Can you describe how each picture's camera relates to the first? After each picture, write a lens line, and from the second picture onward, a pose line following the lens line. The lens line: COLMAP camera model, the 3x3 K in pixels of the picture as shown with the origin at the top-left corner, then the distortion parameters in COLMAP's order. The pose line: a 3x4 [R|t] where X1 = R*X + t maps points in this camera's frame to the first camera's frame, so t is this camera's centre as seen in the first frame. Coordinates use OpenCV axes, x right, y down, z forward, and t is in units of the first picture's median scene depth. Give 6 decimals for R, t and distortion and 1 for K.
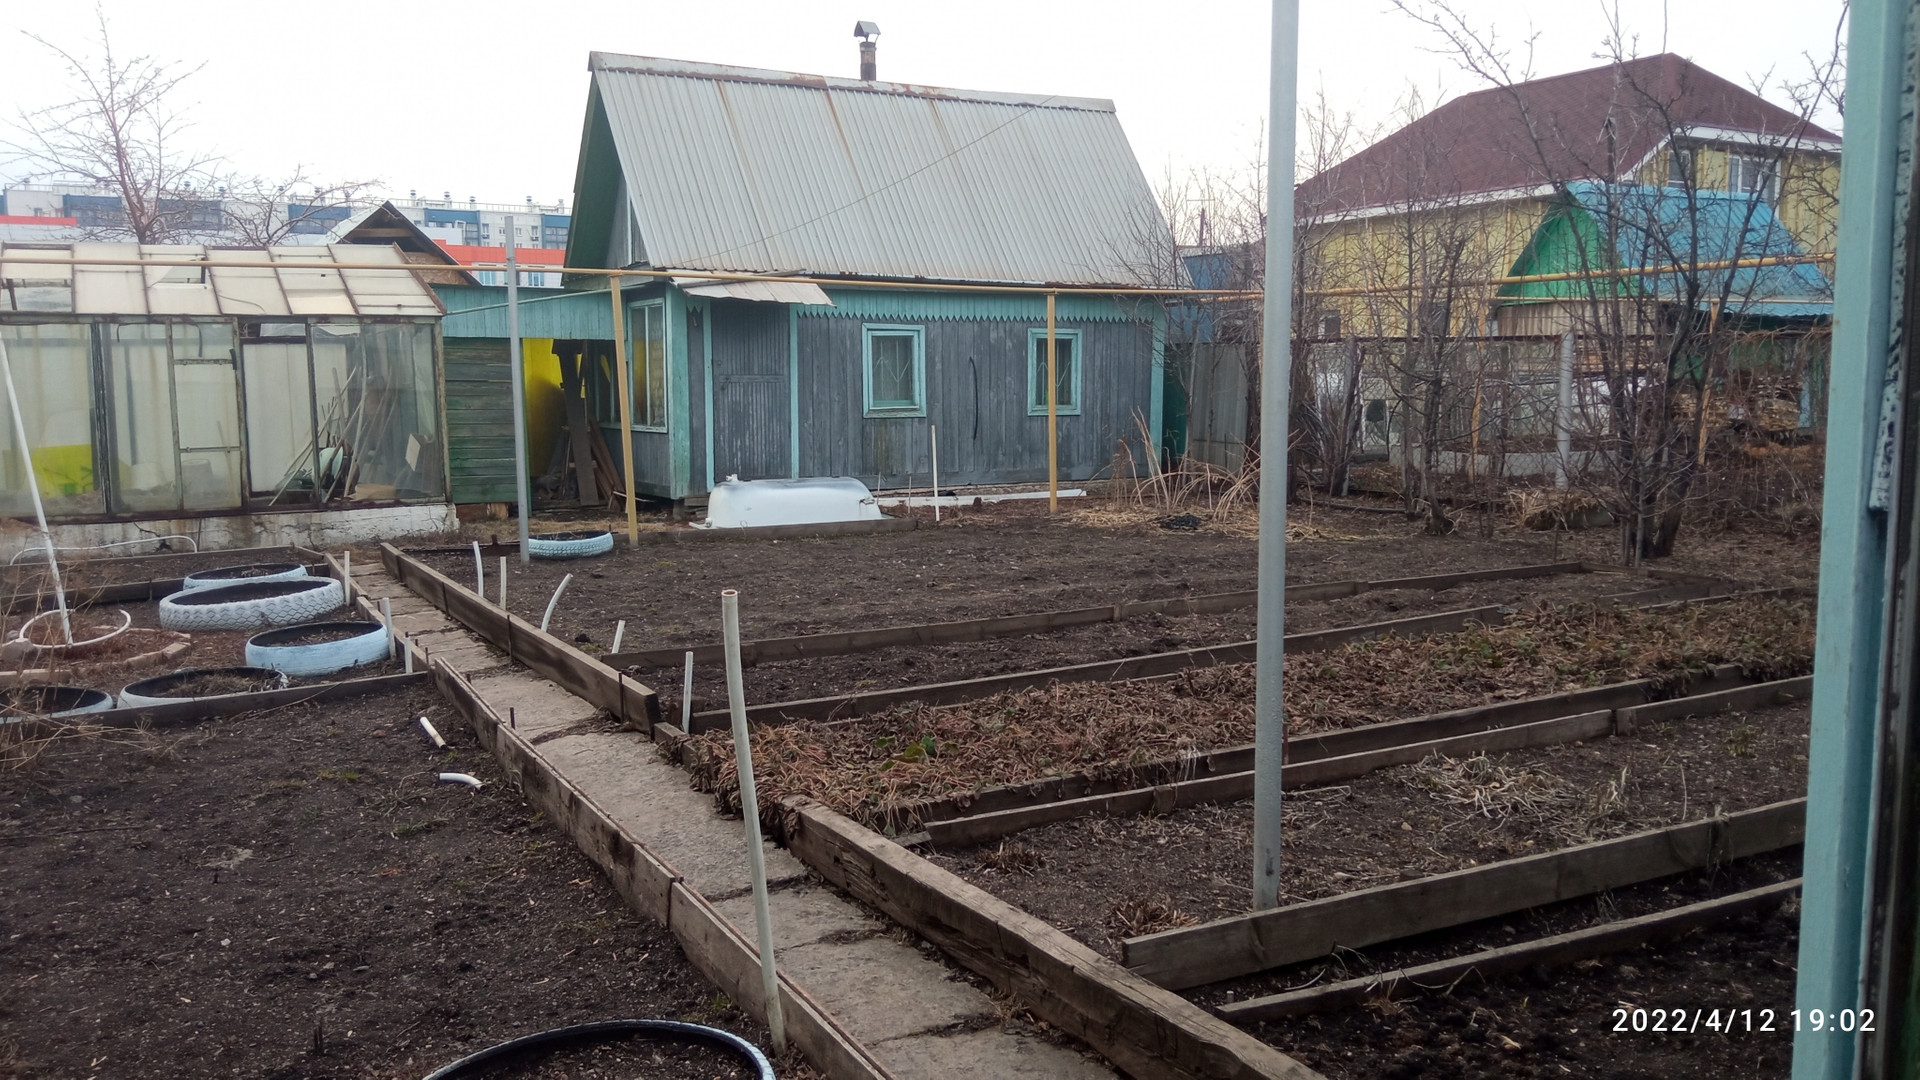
lens RADIAL K [[1512.2, 0, 941.5], [0, 1512.2, 565.6], [0, 0, 1]] dist [0.063506, -0.127532]
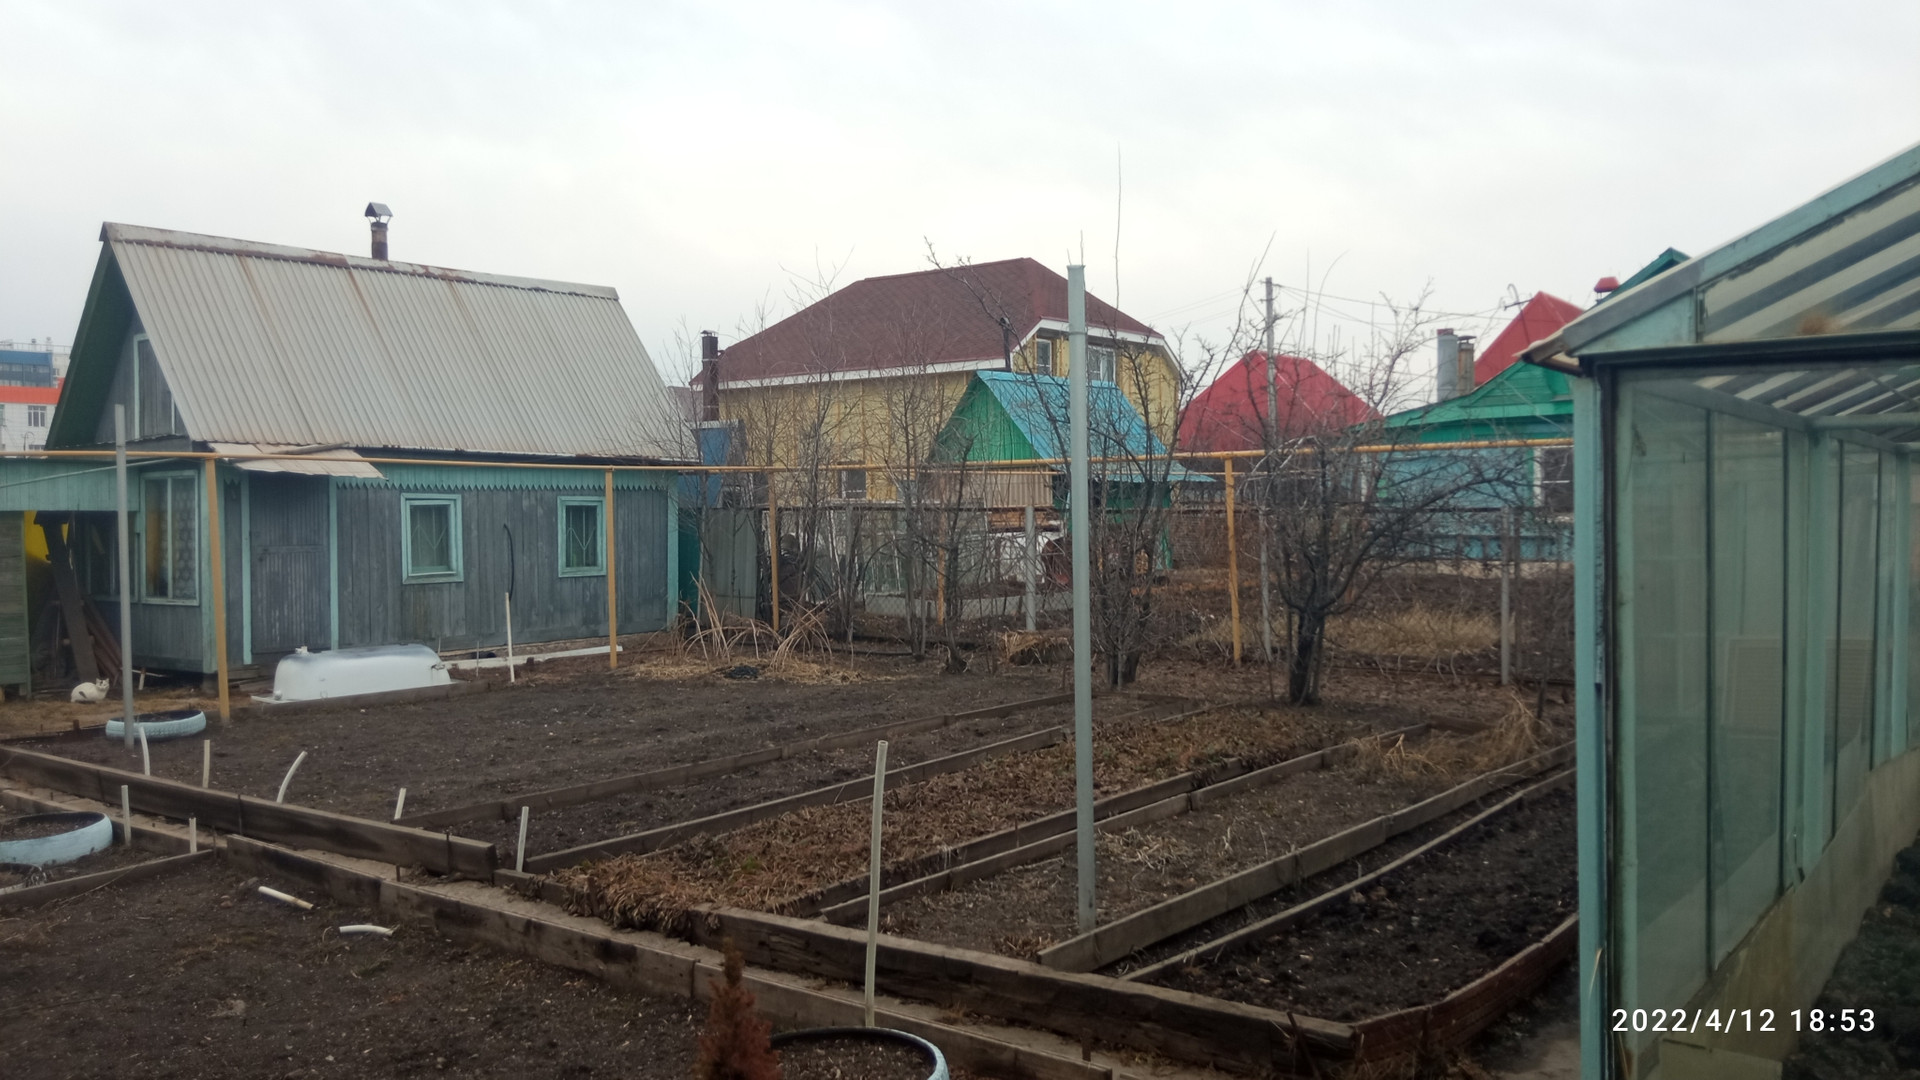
lens RADIAL K [[1512.2, 0, 941.5], [0, 1512.2, 565.6], [0, 0, 1]] dist [0.063506, -0.127532]
pose [[0.921975, -0.020682, 0.386697, -0.116764], [0.056525, 0.995065, -0.081550, -0.005818], [-0.383102, 0.097045, 0.918594, -0.090088]]
